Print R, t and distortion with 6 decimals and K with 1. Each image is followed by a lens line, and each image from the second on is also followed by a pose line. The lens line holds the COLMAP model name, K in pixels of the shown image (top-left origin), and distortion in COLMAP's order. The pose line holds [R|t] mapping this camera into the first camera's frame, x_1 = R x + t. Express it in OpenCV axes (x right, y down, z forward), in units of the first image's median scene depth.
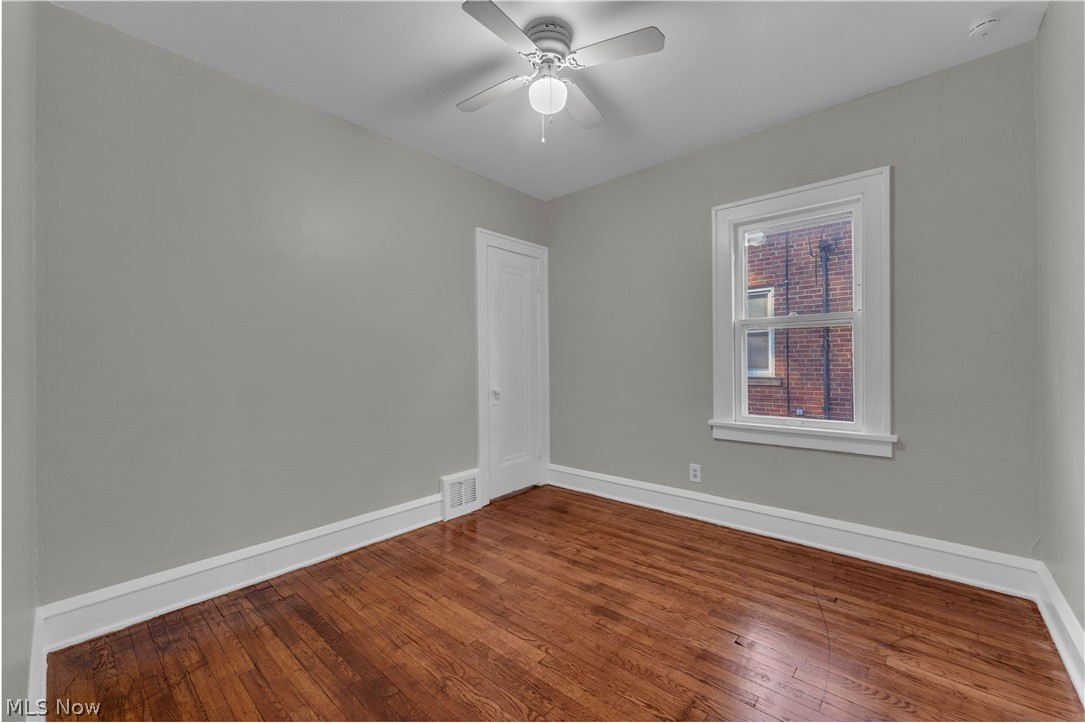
lens RADIAL K [[429.9, 0, 543.8], [0, 429.9, 359.6], [0, 0, 1]] dist [-0.005655, -0.000974]
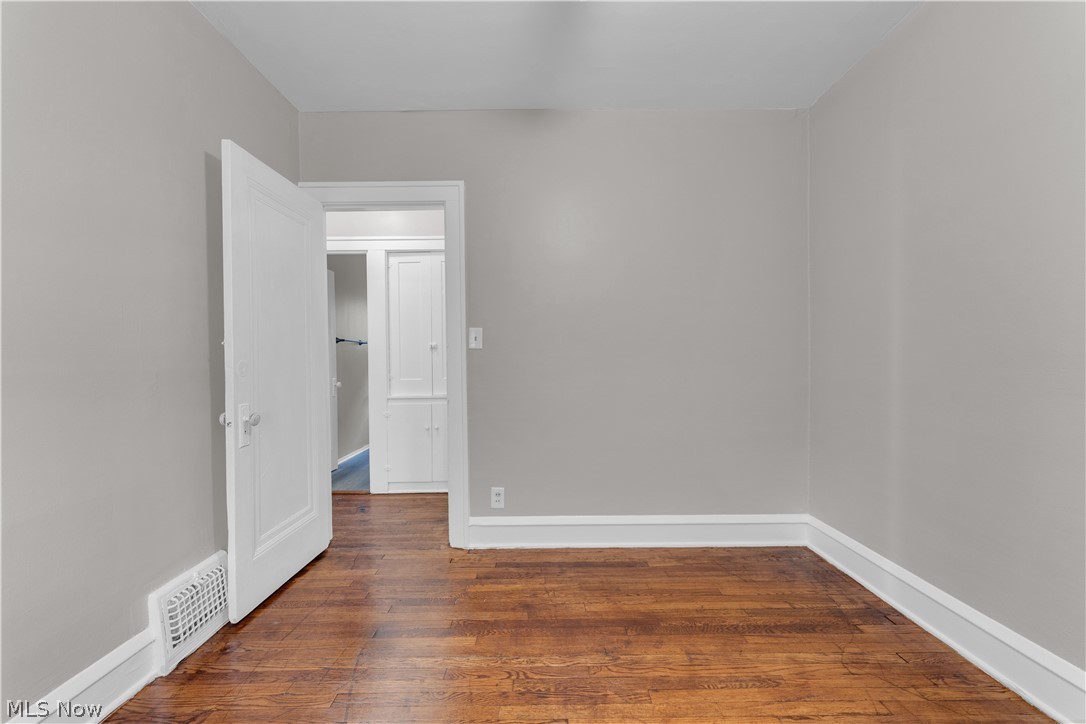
lens RADIAL K [[430.3, 0, 541.1], [0, 430.3, 369.9], [0, 0, 1]] dist [-0.005655, -0.000974]
pose [[-0.745134, 0.034525, -0.666020, 0.517726], [0.017060, 0.999319, 0.032715, -0.000334], [0.666696, 0.013015, -0.745216, 1.468142]]
